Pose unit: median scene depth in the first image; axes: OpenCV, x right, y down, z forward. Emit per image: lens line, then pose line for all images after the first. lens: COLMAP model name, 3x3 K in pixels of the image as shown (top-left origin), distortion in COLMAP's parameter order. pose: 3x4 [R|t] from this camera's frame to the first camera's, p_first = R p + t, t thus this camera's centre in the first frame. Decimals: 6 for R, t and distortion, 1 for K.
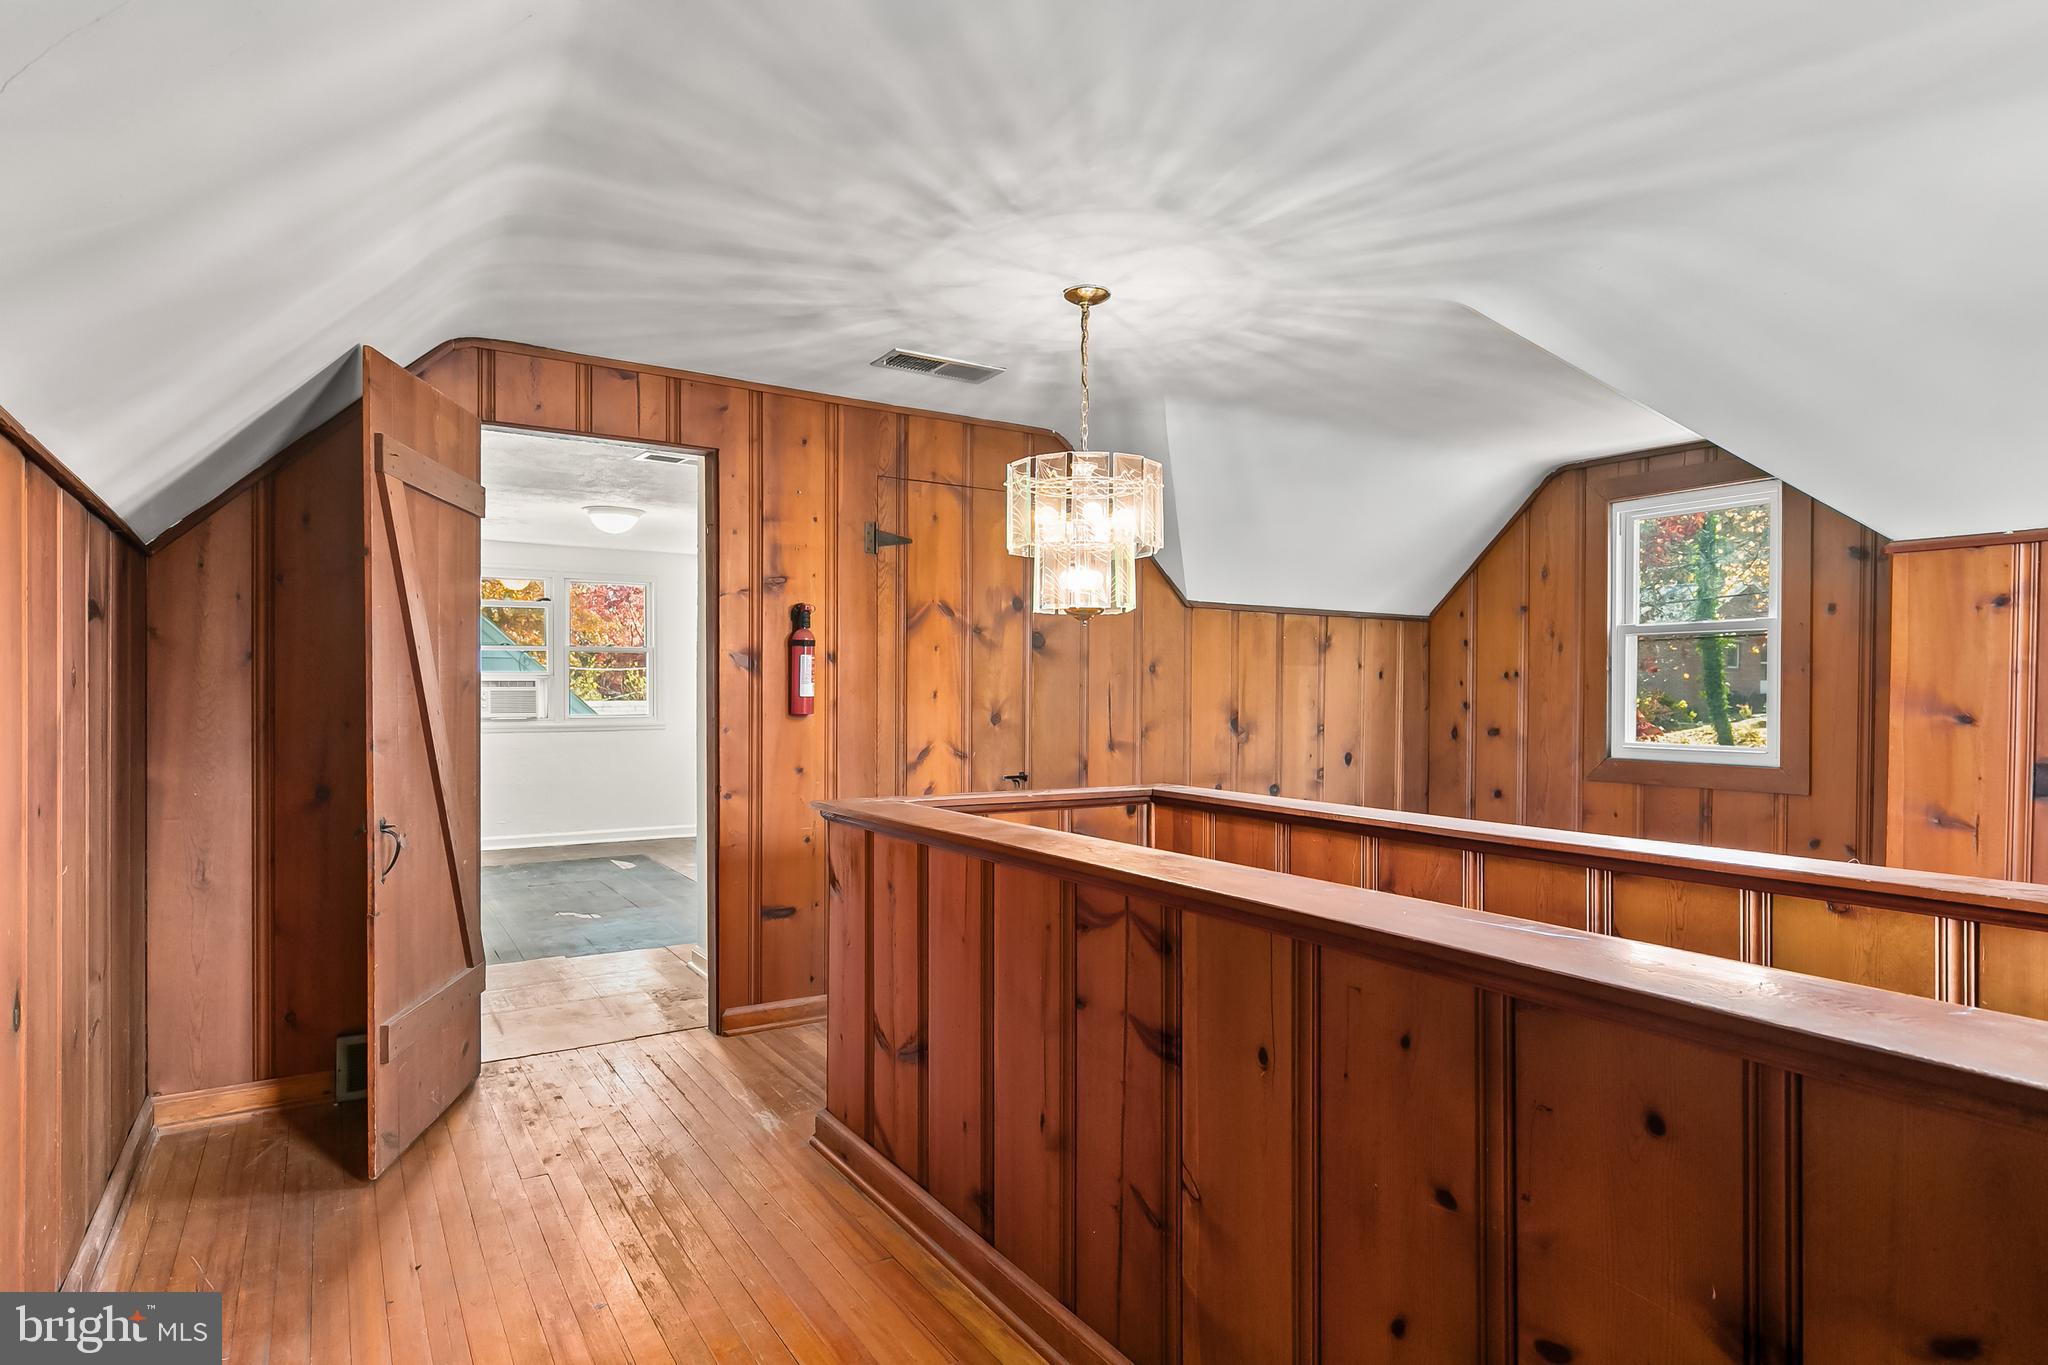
lens RADIAL K [[1176.7, 0, 1023.4], [0, 1176.7, 688.7], [0, 0, 1]] dist [0.007196, -0.001064]
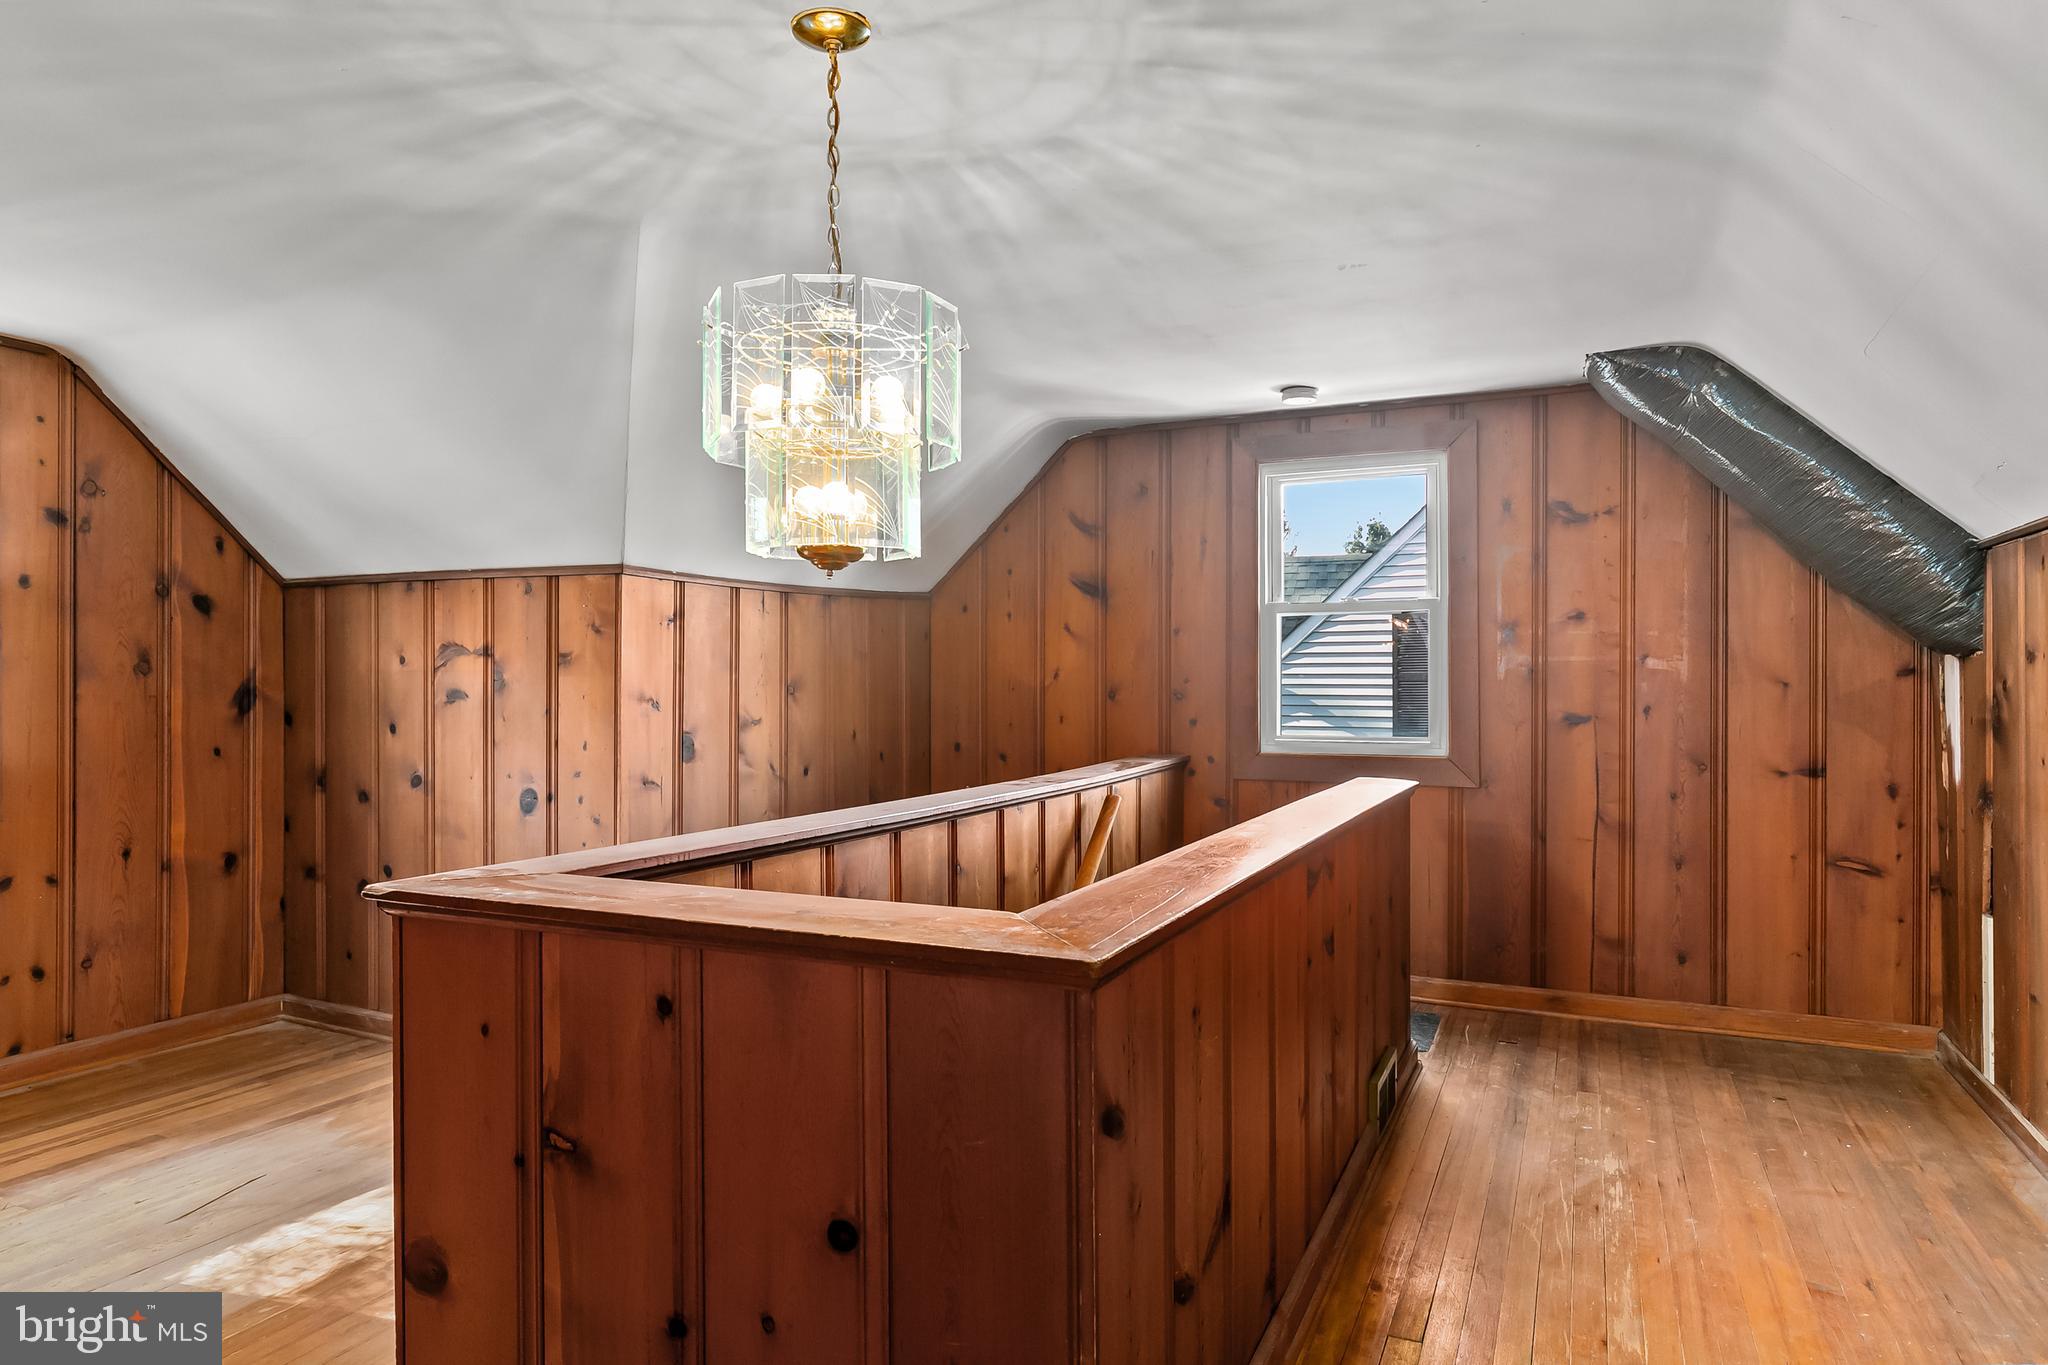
lens RADIAL K [[1222.3, 0, 1021.7], [0, 1222.3, 685.2], [0, 0, 1]] dist [0.000860, -0.000479]
pose [[-0.562553, -0.000653, 0.826761, -0.618529], [-0.001966, 0.999998, -0.000548, 0.003280], [-0.826759, -0.001934, -0.562553, 1.508452]]
